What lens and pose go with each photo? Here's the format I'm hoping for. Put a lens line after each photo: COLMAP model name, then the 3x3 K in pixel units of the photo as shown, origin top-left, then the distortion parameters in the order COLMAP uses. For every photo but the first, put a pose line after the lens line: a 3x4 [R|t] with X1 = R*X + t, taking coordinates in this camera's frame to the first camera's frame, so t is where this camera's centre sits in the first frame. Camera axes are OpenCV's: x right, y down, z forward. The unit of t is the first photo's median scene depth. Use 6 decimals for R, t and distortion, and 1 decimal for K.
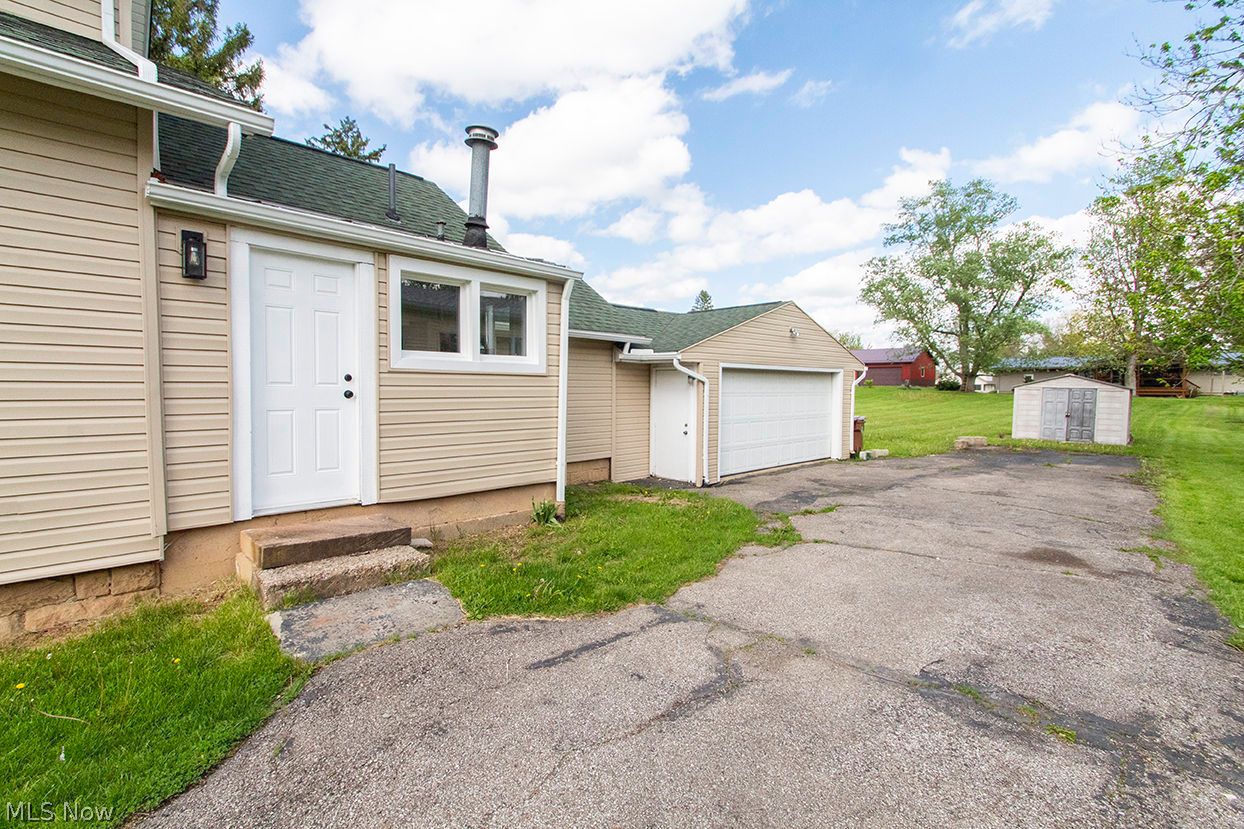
lens RADIAL K [[564.7, 0, 610.7], [0, 564.7, 407.6], [0, 0, 1]] dist [0.002184, 0.000371]
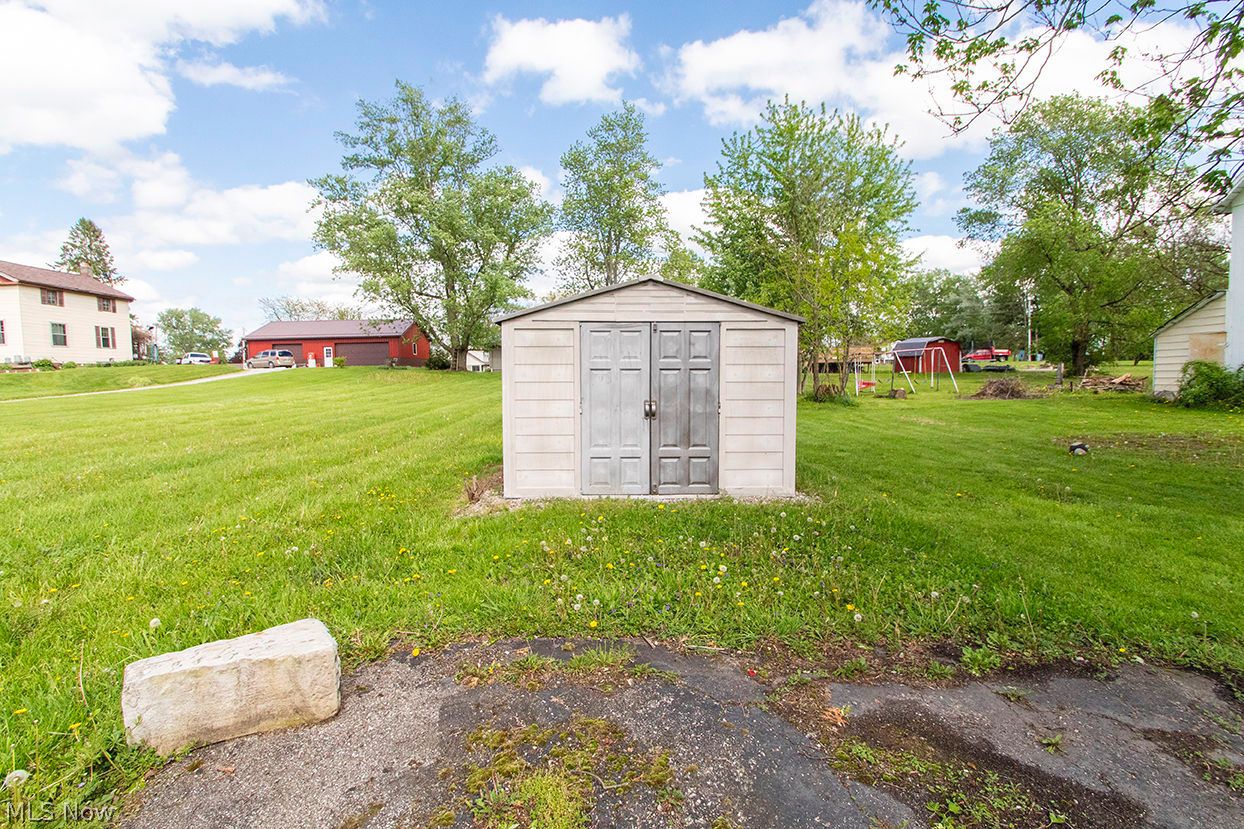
lens RADIAL K [[575.0, 0, 615.5], [0, 575.0, 414.5], [0, 0, 1]] dist [-0.000940, -0.000285]
pose [[0.693209, -0.072778, 0.717053, 0.259287], [0.046798, 0.997334, 0.055984, -0.001346], [-0.719216, -0.005252, 0.694767, 0.361396]]
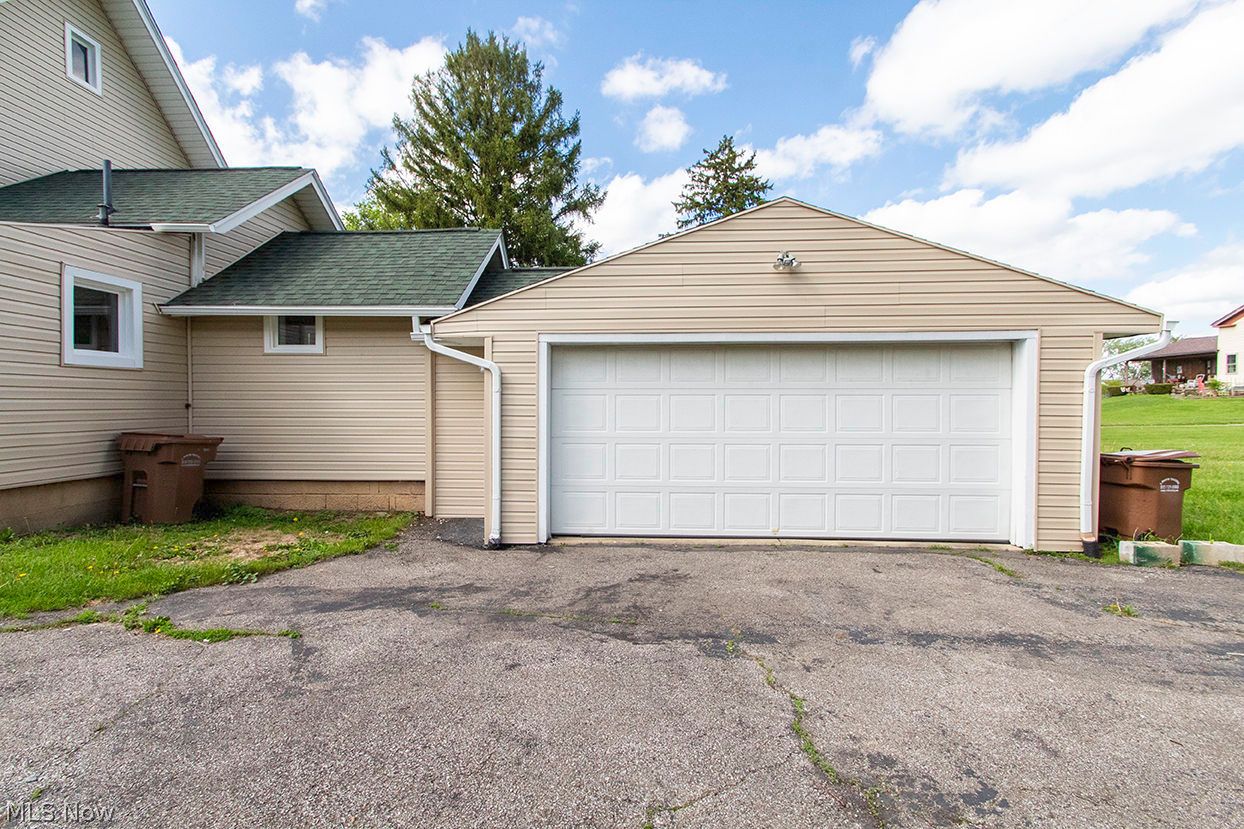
lens RADIAL K [[542.1, 0, 624.1], [0, 542.1, 397.0], [0, 0, 1]] dist [-0.000245, -0.000060]
pose [[0.687008, 0.005983, -0.726625, 0.161147], [-0.020362, 0.999732, -0.011020, -0.003171], [0.726364, 0.022367, 0.686946, 0.168119]]
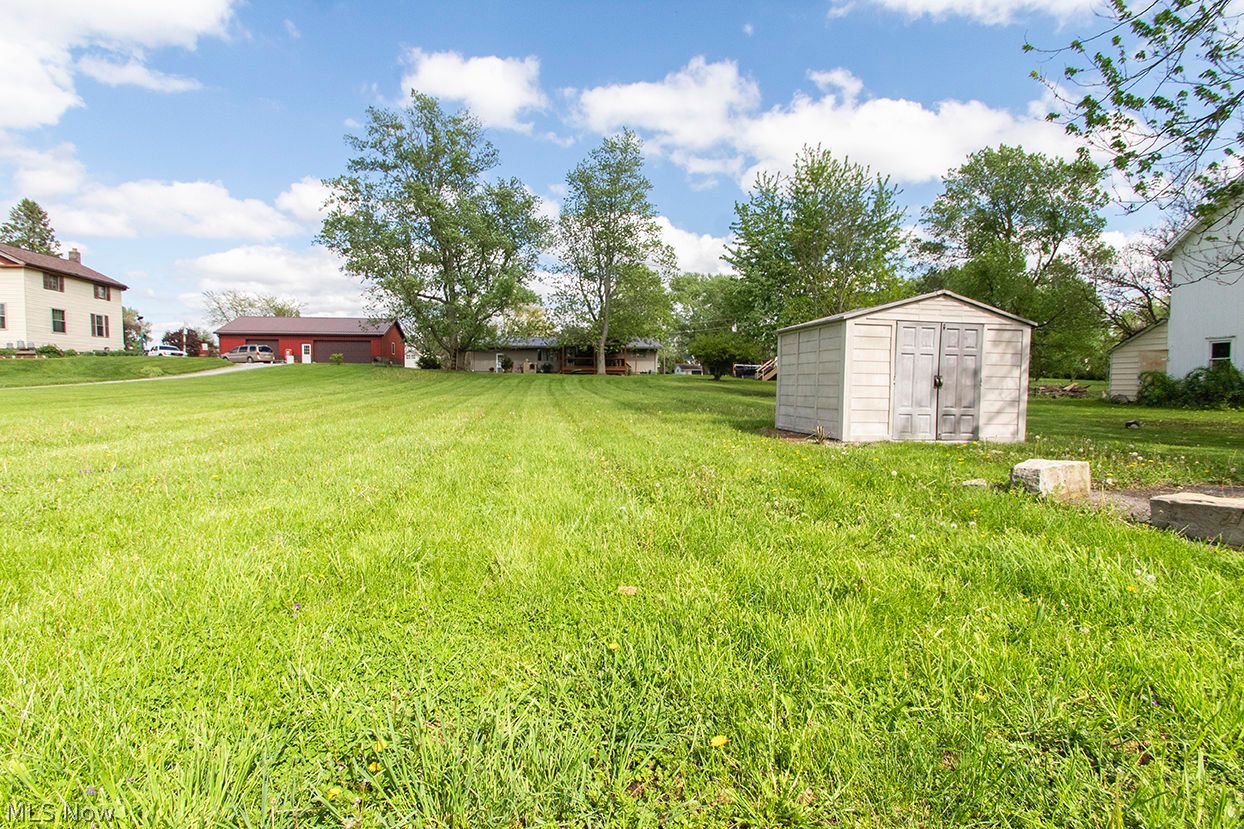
lens RADIAL K [[564.7, 0, 610.7], [0, 564.7, 407.6], [0, 0, 1]] dist [0.002184, 0.000371]
pose [[0.601375, -0.043639, 0.797774, 0.132945], [0.025248, 0.999047, 0.035617, 0.004759], [-0.798567, -0.001277, 0.601904, 0.424769]]
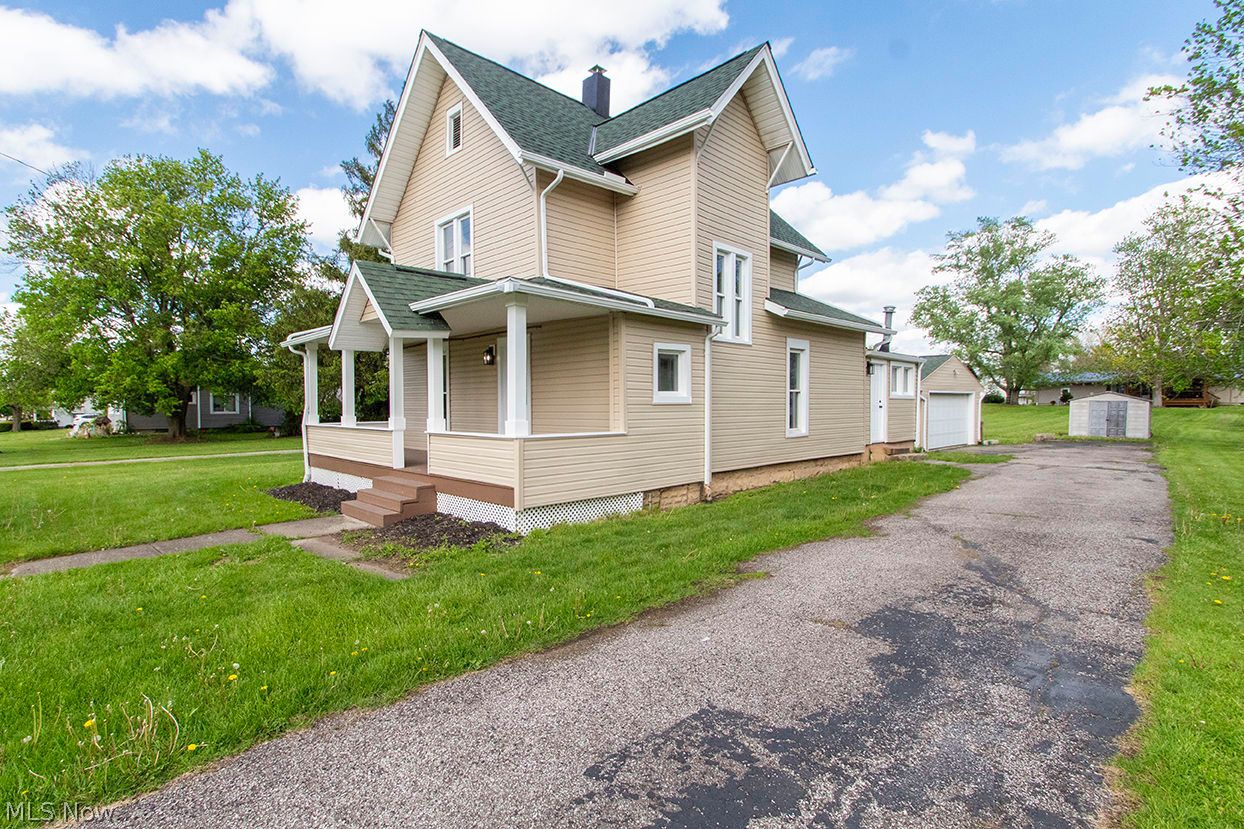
lens RADIAL K [[598.8, 0, 603.4], [0, 598.8, 417.6], [0, 0, 1]] dist [0.003010, 0.000461]
pose [[0.999898, -0.009496, -0.010683, -0.223788], [0.009361, 0.999877, -0.012600, 0.007386], [0.010802, 0.012499, 0.999864, -0.264704]]
